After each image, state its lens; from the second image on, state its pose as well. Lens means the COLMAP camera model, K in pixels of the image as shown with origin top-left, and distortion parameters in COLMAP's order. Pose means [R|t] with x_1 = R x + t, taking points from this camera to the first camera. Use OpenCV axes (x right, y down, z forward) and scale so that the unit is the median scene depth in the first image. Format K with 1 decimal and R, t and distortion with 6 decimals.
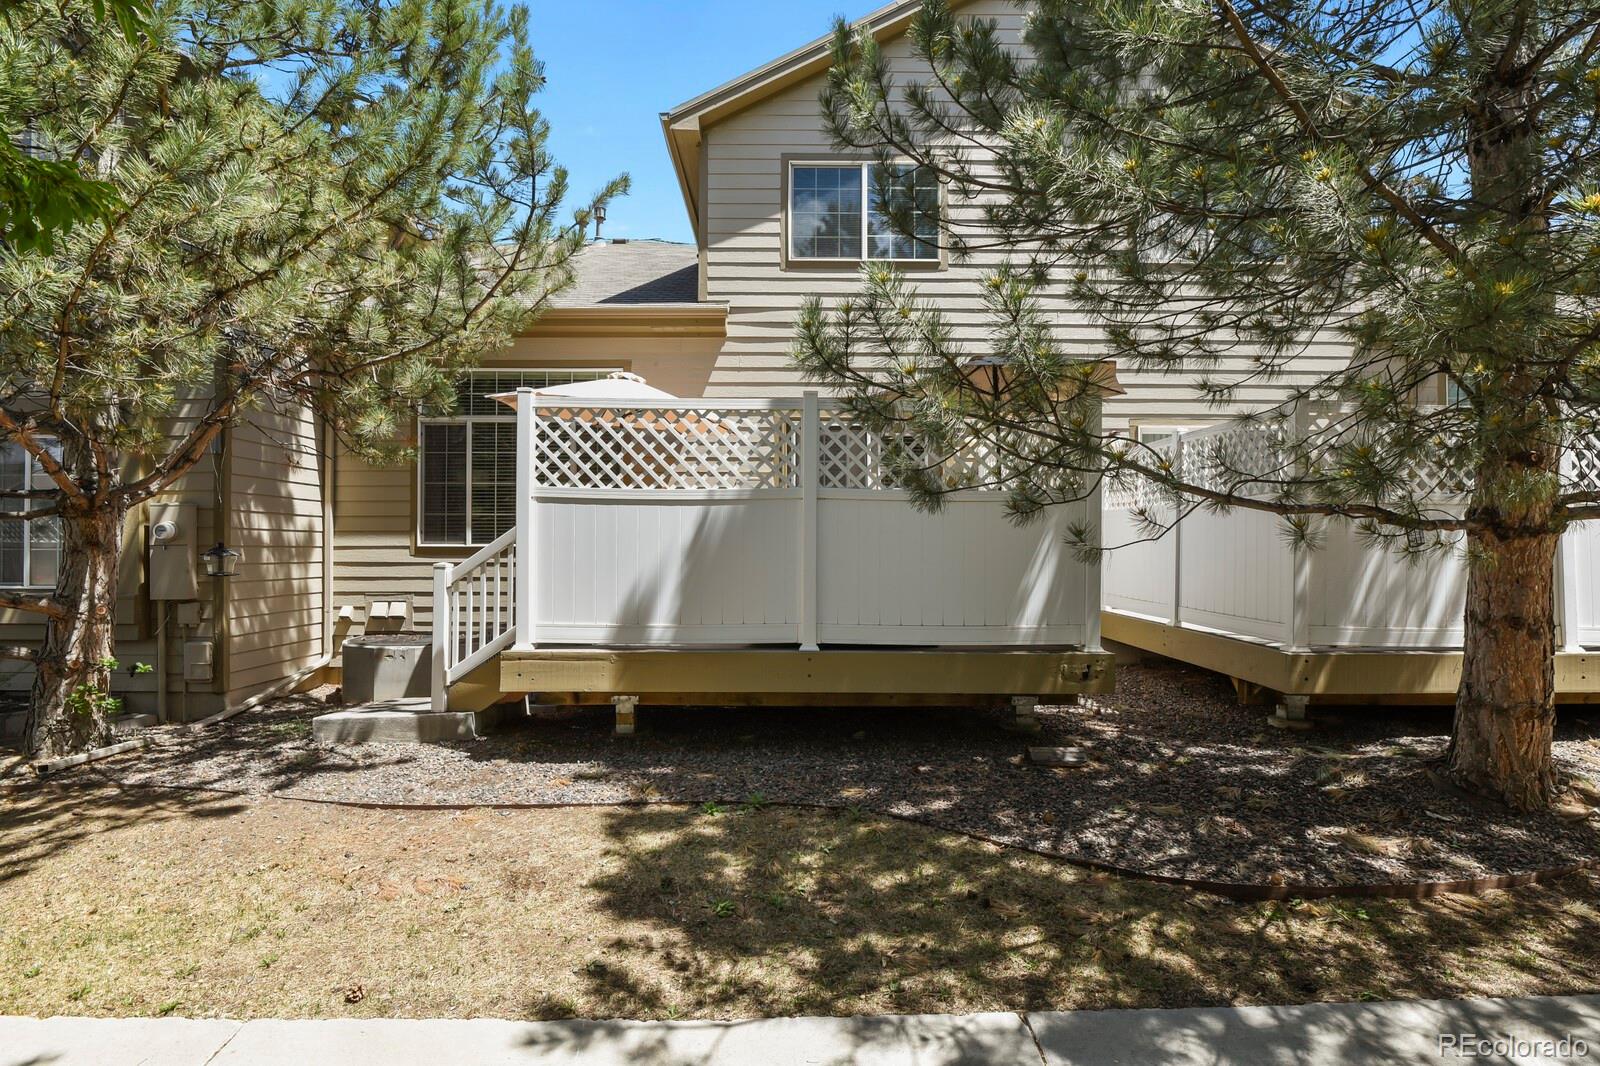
lens RADIAL K [[779.1, 0, 837.0], [0, 779.1, 540.7], [0, 0, 1]] dist [-0.009537, -0.005654]
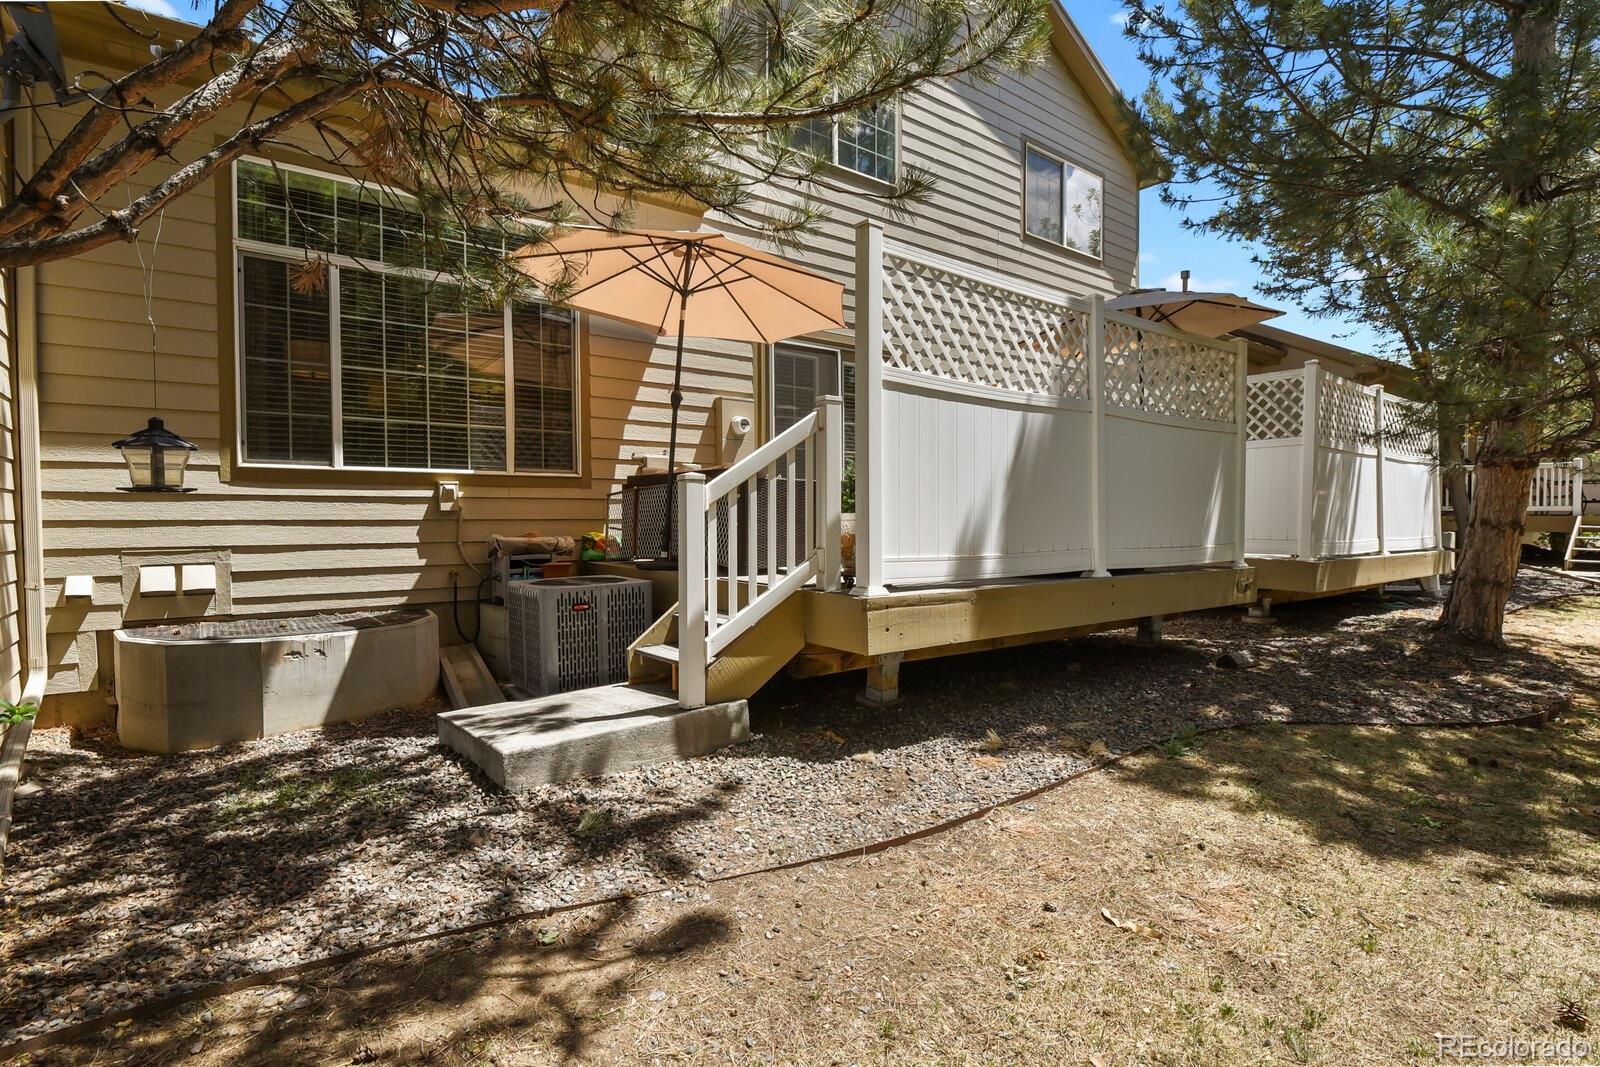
lens RADIAL K [[779.1, 0, 799.6], [0, 779.1, 536.6], [0, 0, 1]] dist [-0.009537, -0.005654]
pose [[0.807528, -0.016571, 0.589597, -0.886745], [-0.001639, 0.999538, 0.030338, 0.066749], [-0.589827, -0.025465, 0.807128, 0.477072]]
